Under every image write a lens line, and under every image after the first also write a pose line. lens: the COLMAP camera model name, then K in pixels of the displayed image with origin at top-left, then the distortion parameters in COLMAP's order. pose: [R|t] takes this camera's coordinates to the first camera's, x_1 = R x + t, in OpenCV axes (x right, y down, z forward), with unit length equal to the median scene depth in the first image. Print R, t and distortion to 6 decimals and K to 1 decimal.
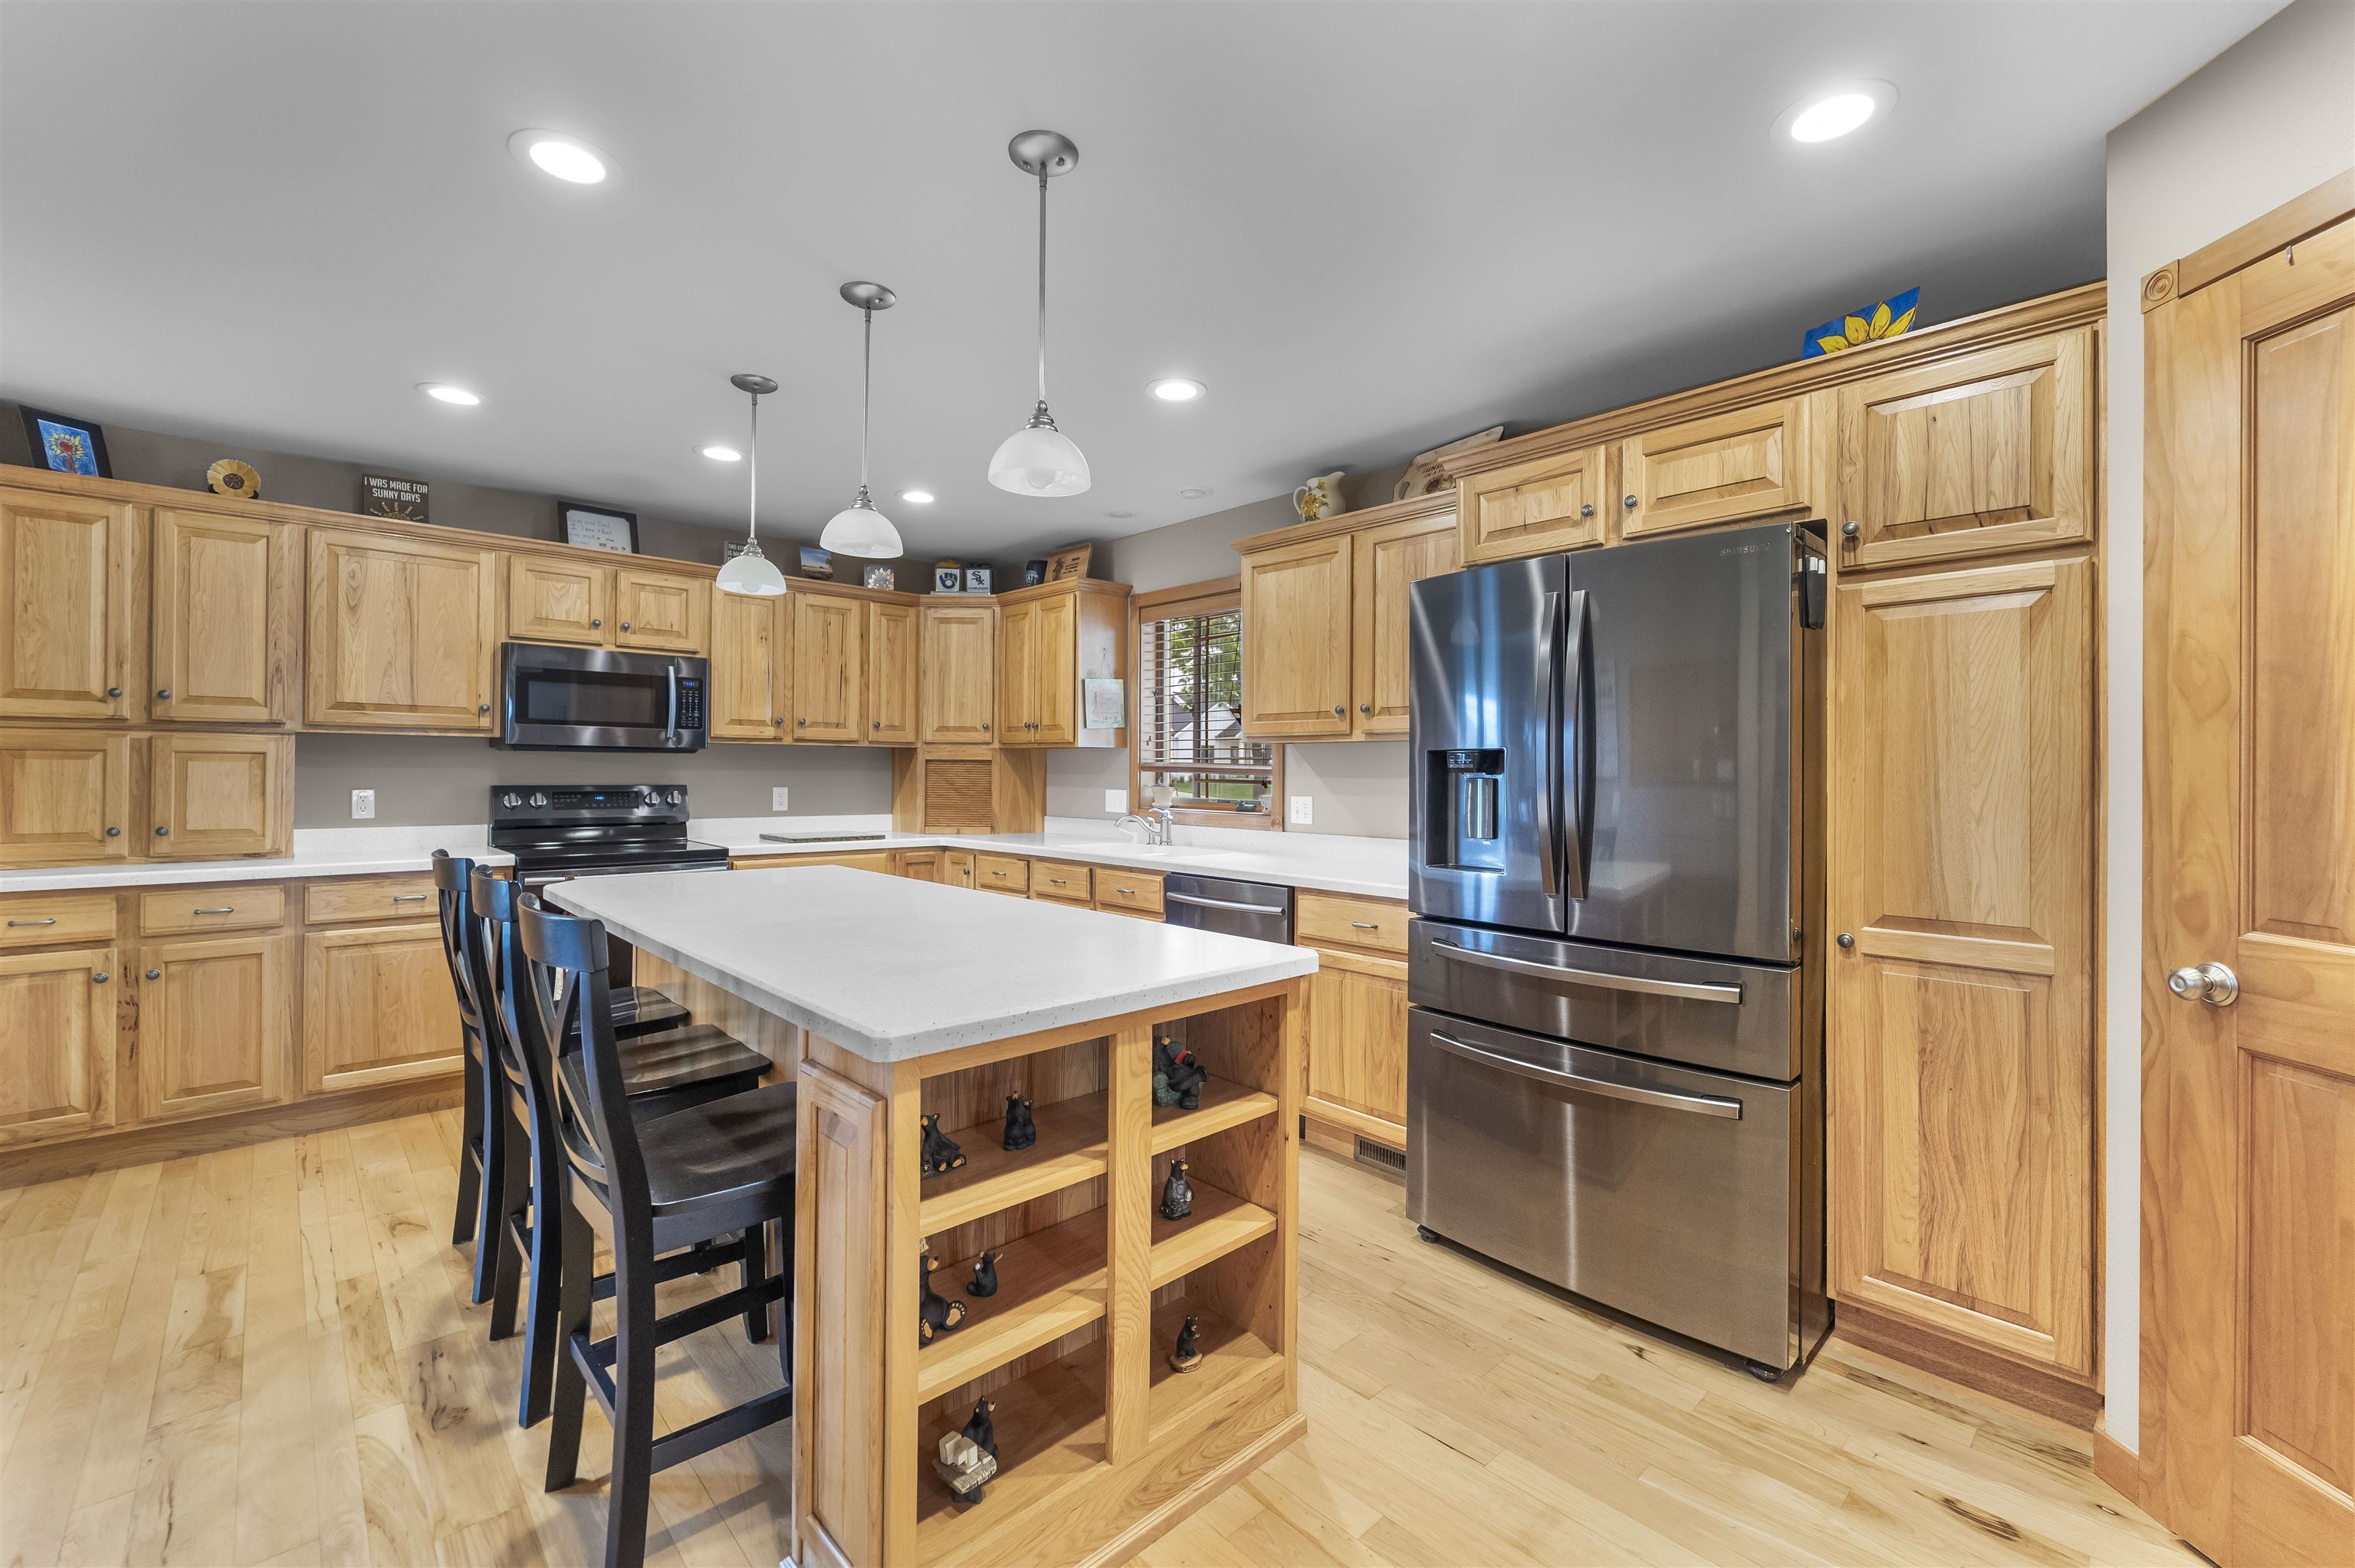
lens RADIAL K [[964.0, 0, 1183.8], [0, 964.0, 771.5], [0, 0, 1]] dist [-0.003260, -0.000501]
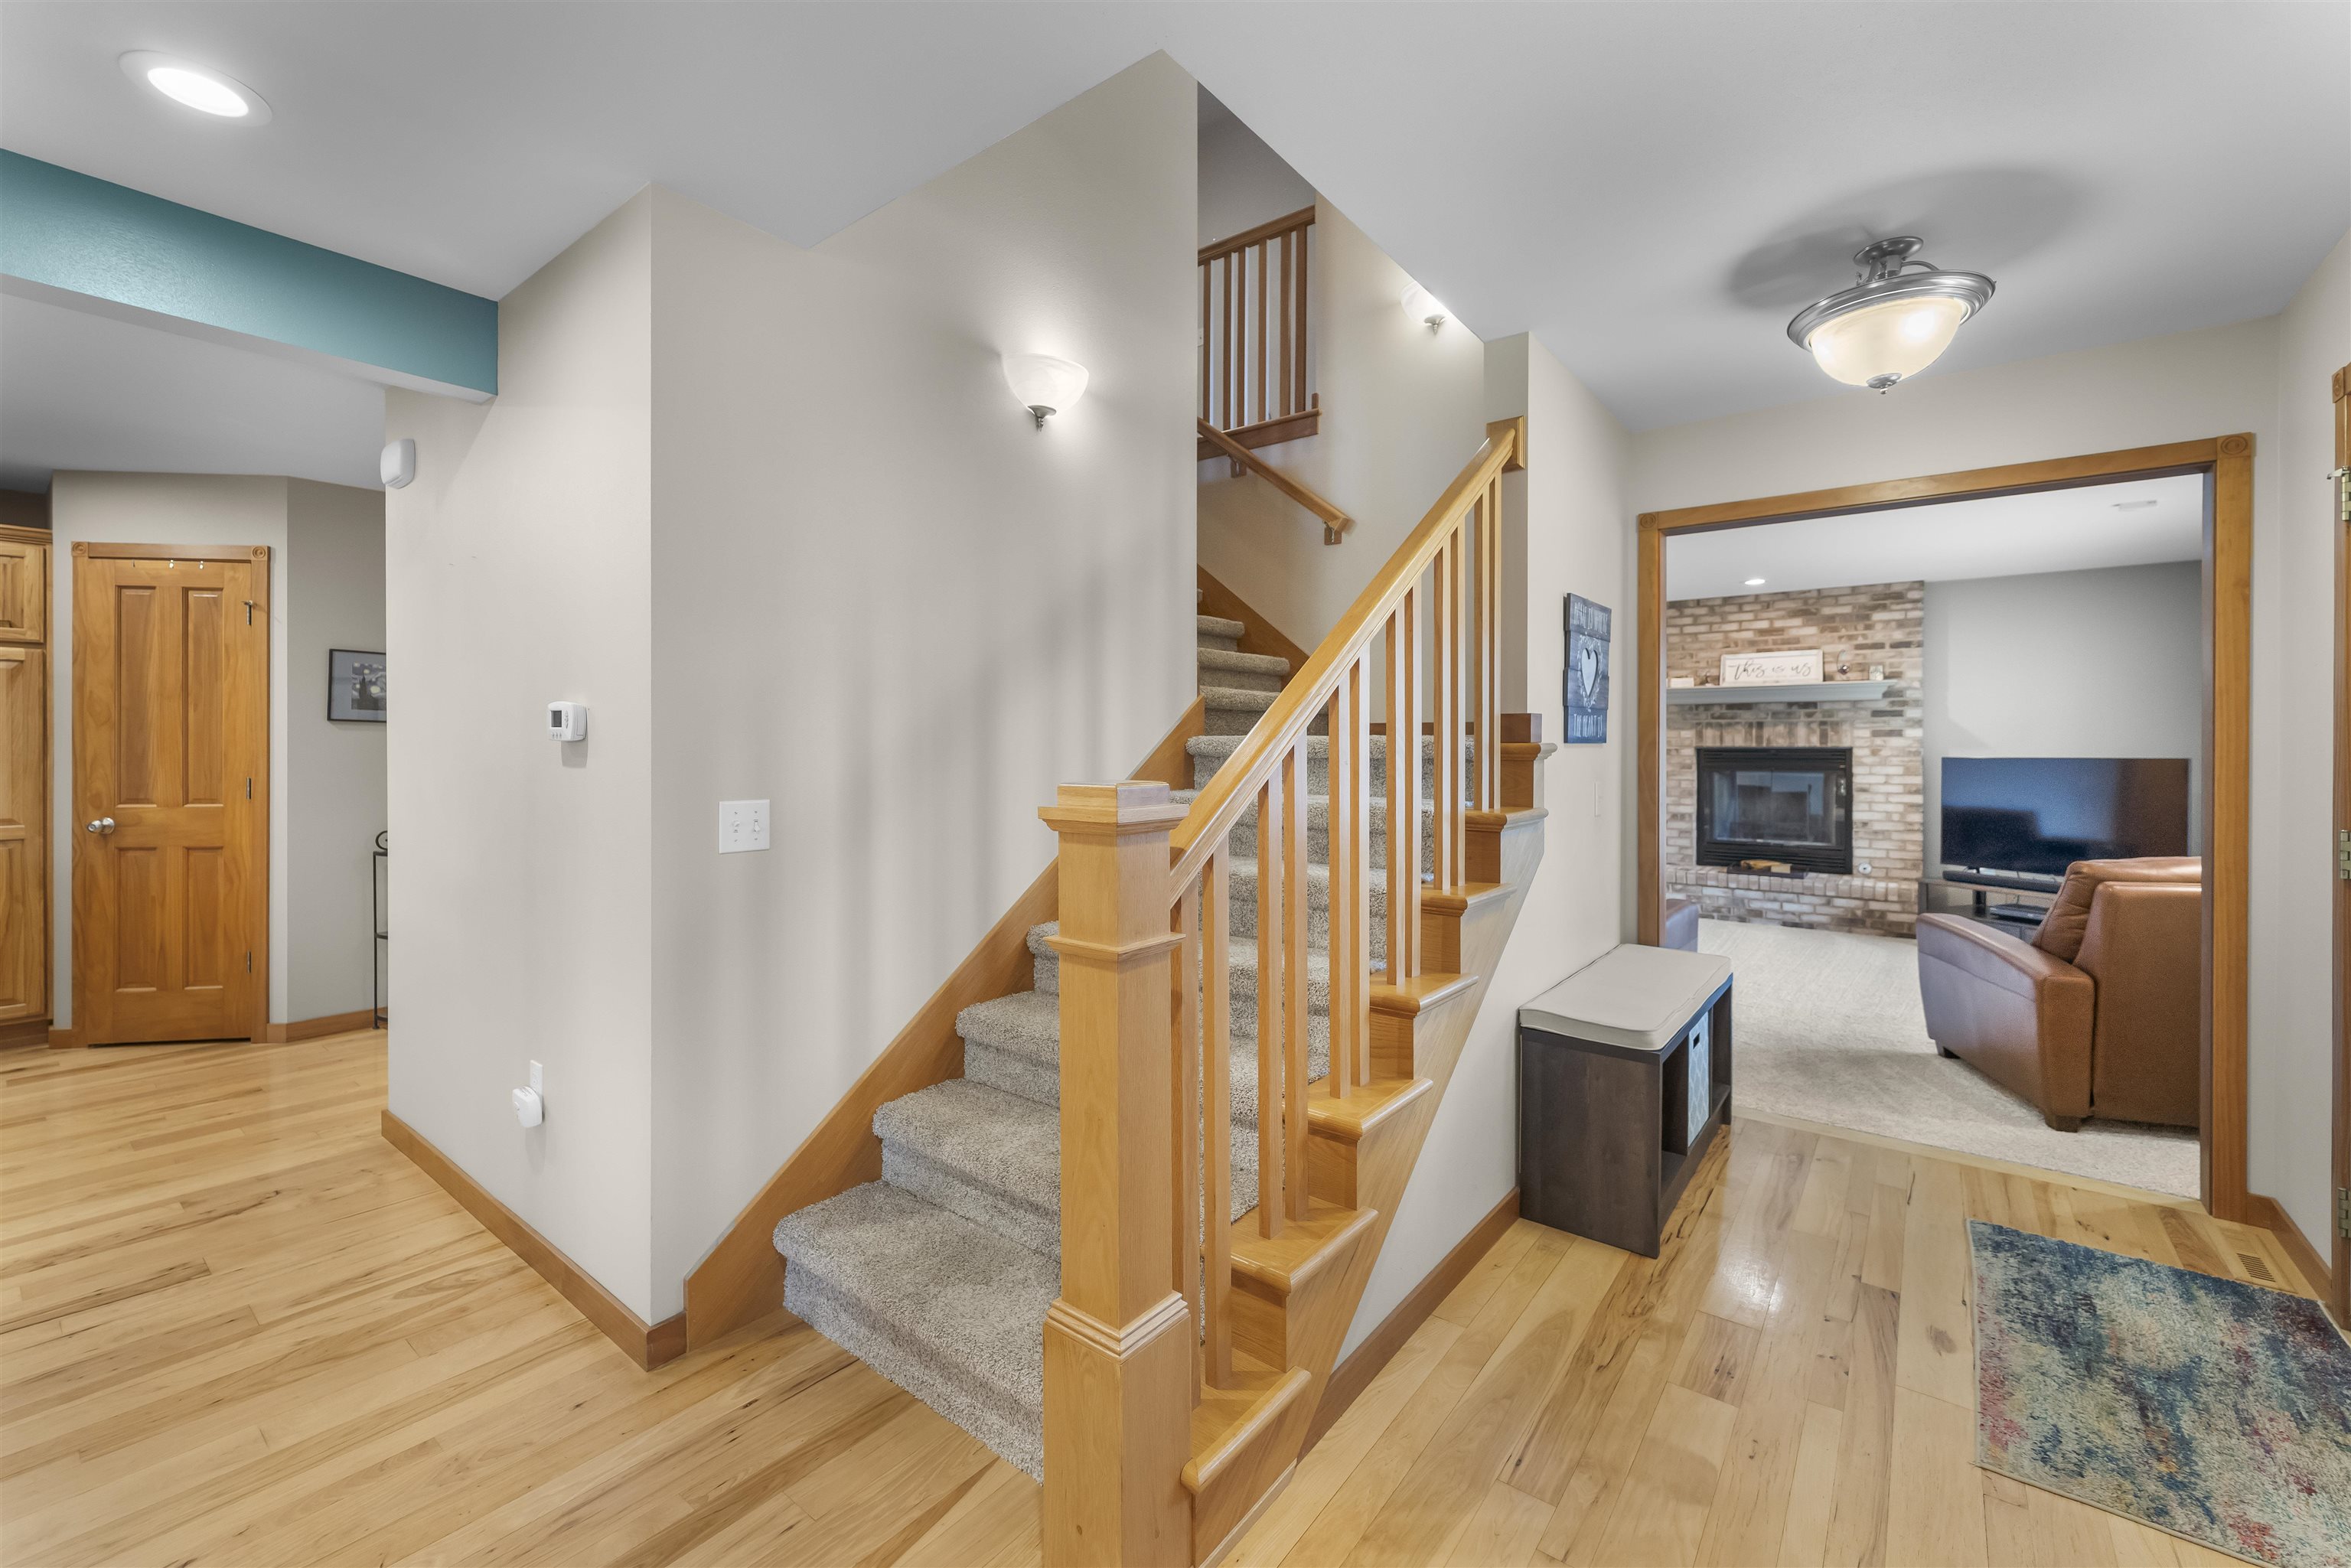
lens RADIAL K [[962.5, 0, 1184.2], [0, 962.5, 763.4], [0, 0, 1]] dist [-0.003260, -0.000501]
pose [[-0.157371, -0.006714, 0.987517, -1.901986], [-0.006783, 0.999961, 0.005718, 0.011276], [-0.987516, -0.005799, -0.157411, -1.447159]]
